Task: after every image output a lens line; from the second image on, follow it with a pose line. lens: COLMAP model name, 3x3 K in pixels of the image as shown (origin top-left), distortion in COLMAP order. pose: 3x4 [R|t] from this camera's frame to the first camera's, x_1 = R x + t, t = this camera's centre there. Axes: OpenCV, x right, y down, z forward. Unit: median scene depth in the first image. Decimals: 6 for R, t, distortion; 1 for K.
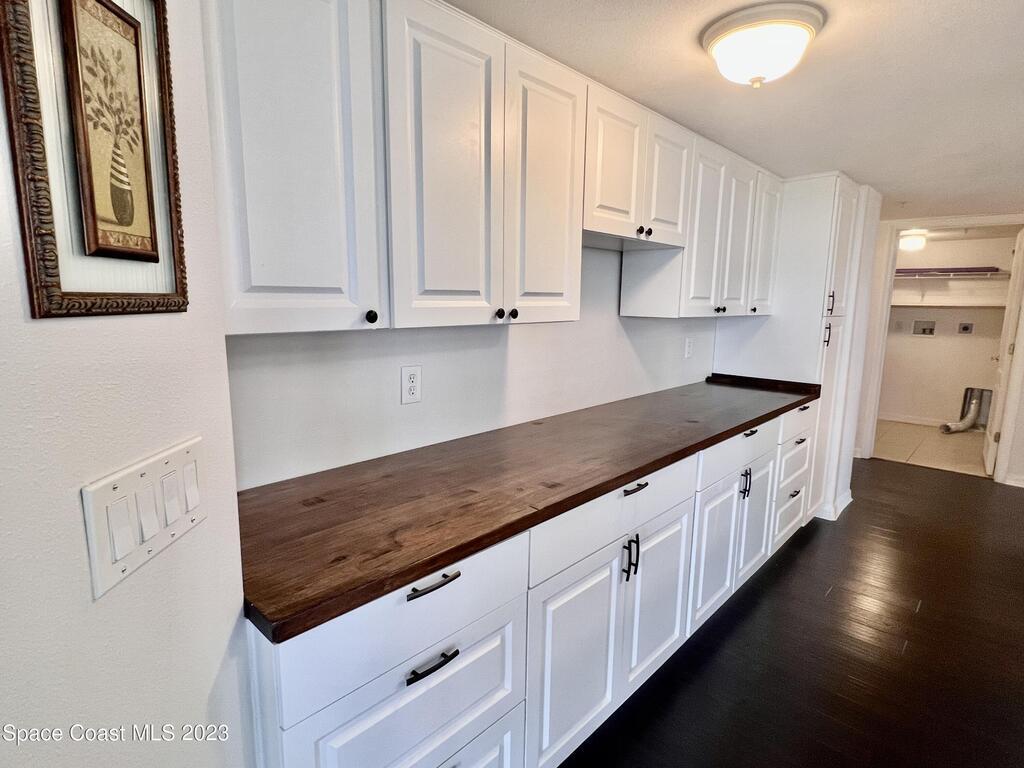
lens RADIAL K [[534.3, 0, 512.0], [0, 534.3, 384.0], [0, 0, 1]] dist [-0.001189, -0.000159]
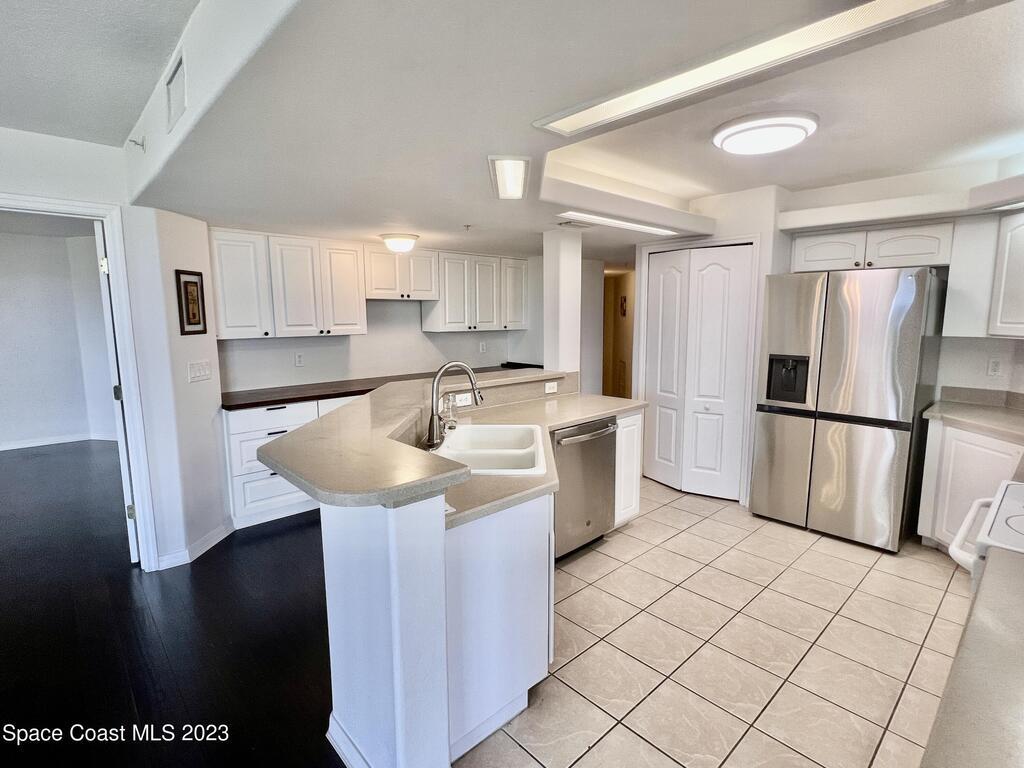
lens RADIAL K [[506.5, 0, 512.0], [0, 506.5, 384.0], [0, 0, 1]] dist [0.000557, -0.000035]
pose [[0.997435, -0.006370, -0.071296, 1.459112], [0.004928, 0.999780, -0.020374, 0.253196], [0.071410, 0.019971, 0.997247, -1.988127]]
